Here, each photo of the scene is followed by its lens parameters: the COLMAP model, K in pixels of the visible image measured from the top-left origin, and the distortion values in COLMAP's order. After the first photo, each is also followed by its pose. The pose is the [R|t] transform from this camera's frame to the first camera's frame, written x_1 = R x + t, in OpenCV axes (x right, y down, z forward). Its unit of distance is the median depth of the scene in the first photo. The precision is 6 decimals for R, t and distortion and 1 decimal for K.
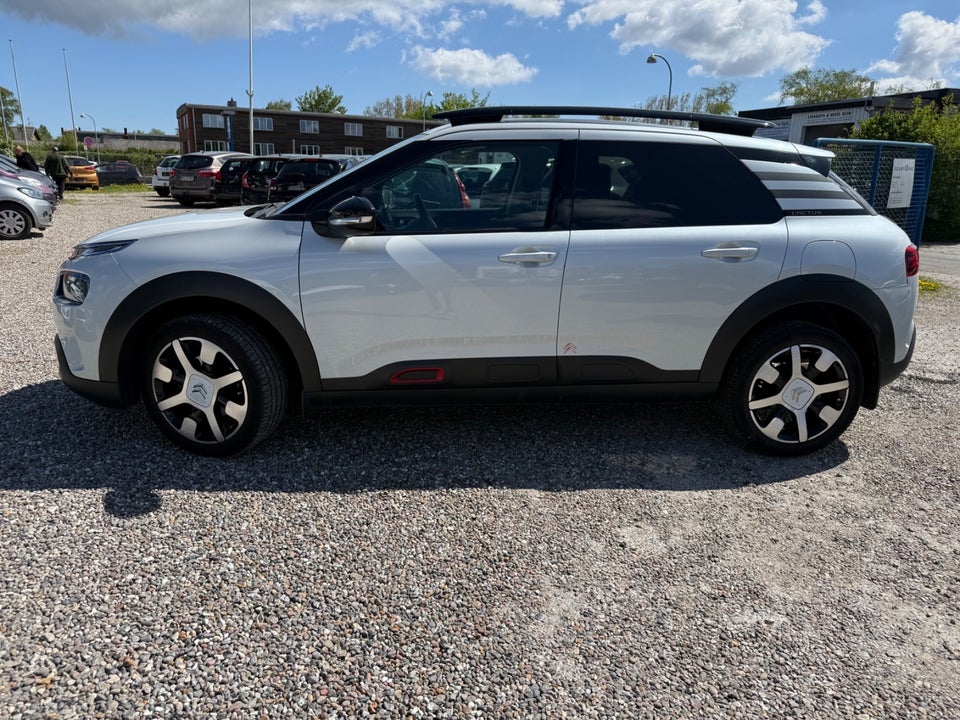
lens RADIAL K [[673.4, 0, 480.0], [0, 673.4, 360.0], [0, 0, 1]] dist [0.005819, -0.001462]
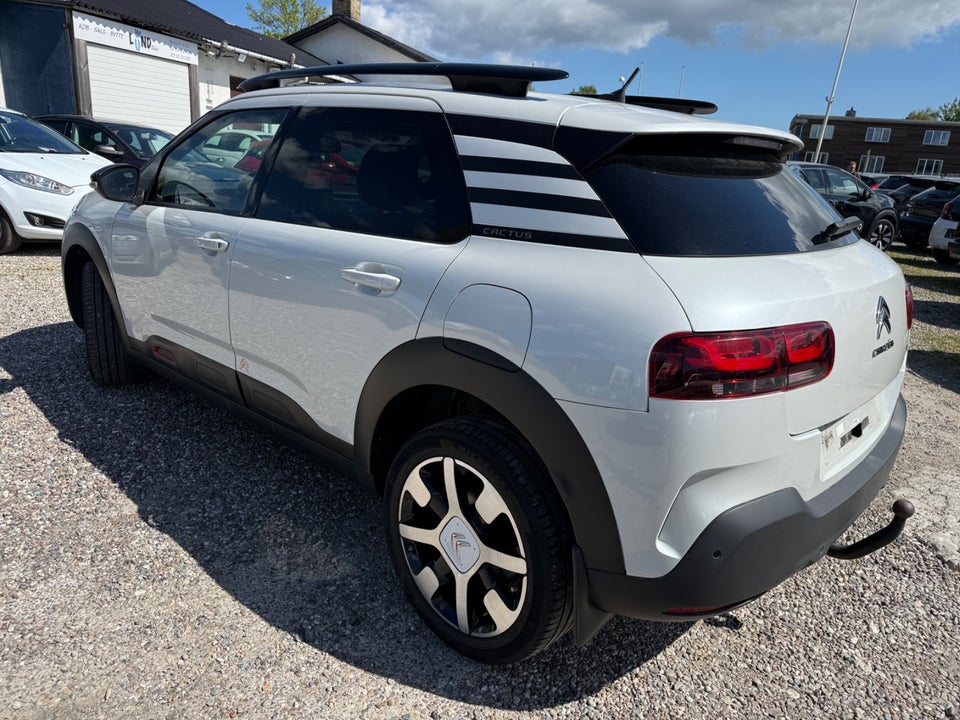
lens RADIAL K [[673.4, 0, 480.0], [0, 673.4, 360.0], [0, 0, 1]] dist [0.005819, -0.001462]
pose [[0.687105, 0.239189, -0.686058, 0.852904], [-0.248850, 0.964620, 0.087078, -0.157527], [0.682613, 0.110894, 0.722317, 0.592107]]
